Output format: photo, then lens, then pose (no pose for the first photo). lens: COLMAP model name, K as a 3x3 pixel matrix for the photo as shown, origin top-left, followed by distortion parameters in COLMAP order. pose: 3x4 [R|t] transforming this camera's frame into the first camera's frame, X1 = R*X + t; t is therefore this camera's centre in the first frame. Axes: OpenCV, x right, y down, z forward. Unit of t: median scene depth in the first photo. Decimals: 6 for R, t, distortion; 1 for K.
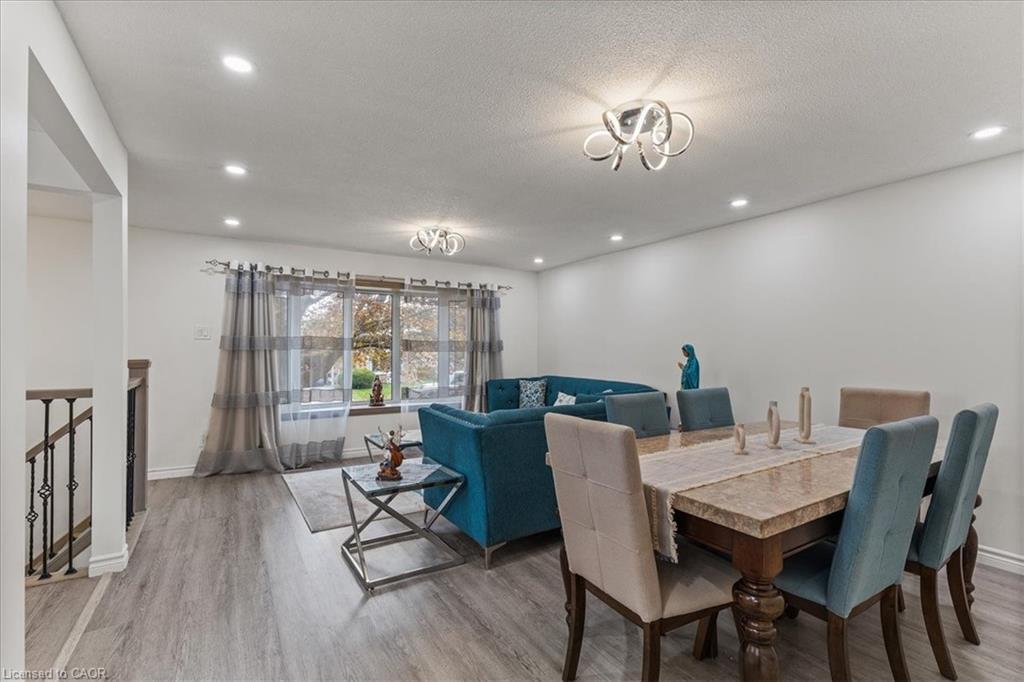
lens RADIAL K [[469.7, 0, 512.0], [0, 469.7, 341.0], [0, 0, 1]] dist [0.000440, -0.000046]
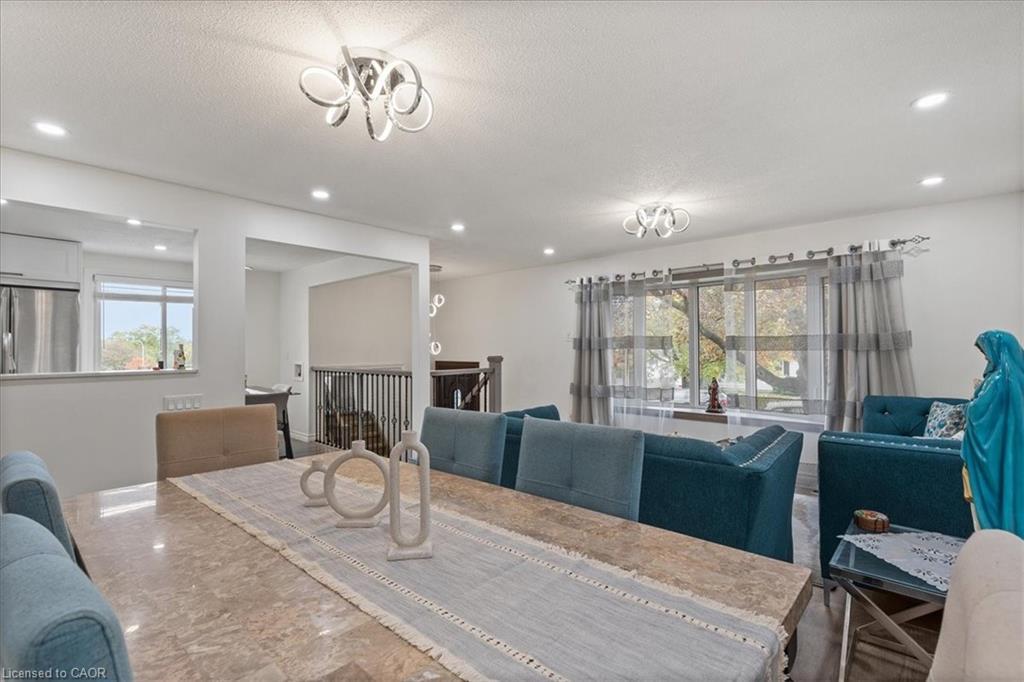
lens RADIAL K [[469.7, 0, 512.0], [0, 469.7, 341.0], [0, 0, 1]] dist [0.000440, -0.000046]
pose [[0.261214, -0.013389, -0.965188, 0.473702], [0.028572, 0.999573, -0.006133, 0.000099], [0.964858, -0.025975, 0.261485, 0.415721]]
